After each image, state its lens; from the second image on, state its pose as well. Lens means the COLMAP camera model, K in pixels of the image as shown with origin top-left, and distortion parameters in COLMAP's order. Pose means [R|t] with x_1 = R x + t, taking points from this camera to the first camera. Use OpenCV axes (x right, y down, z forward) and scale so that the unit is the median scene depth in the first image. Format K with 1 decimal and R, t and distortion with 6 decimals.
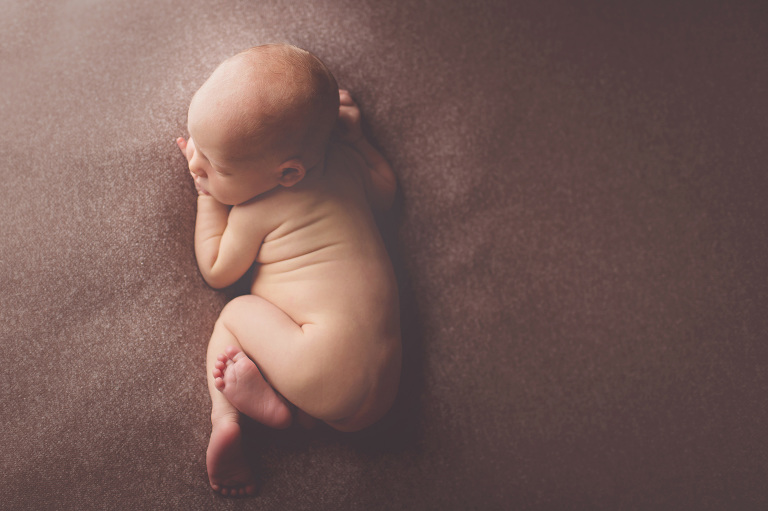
lens RADIAL K [[864.4, 0, 380.2], [0, 864.4, 250.0], [0, 0, 1]] dist [-0.085512, 0.000000]
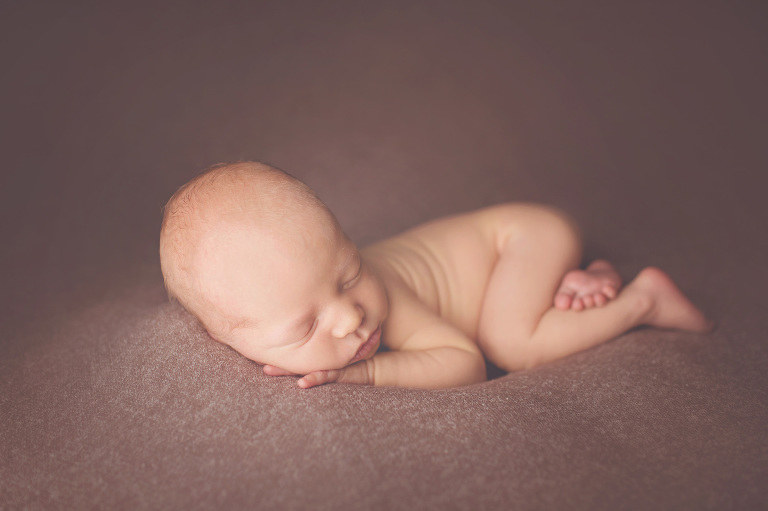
lens RADIAL K [[768.8, 0, 386.1], [0, 768.8, 253.2], [0, 0, 1]] dist [-0.037395, 0.000000]
pose [[-0.264957, -0.535441, 0.801935, -0.645375], [0.936890, 0.053792, 0.345462, -0.268868], [-0.228112, 0.842858, 0.487397, 0.642762]]
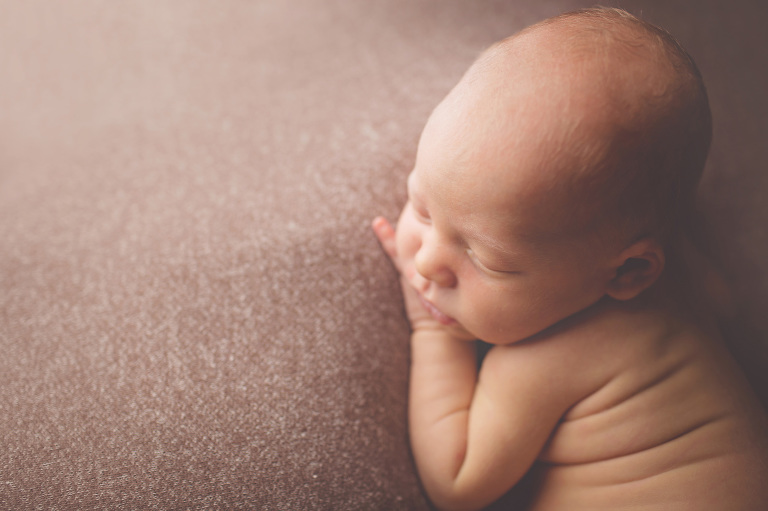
lens RADIAL K [[768.8, 0, 388.2], [0, 768.8, 261.9], [0, 0, 1]] dist [-0.037395, 0.000000]
pose [[0.999262, -0.038065, 0.005237, -0.232572], [0.038322, 0.977413, -0.207834, -0.010138], [0.002792, 0.207881, 0.978150, 0.560629]]
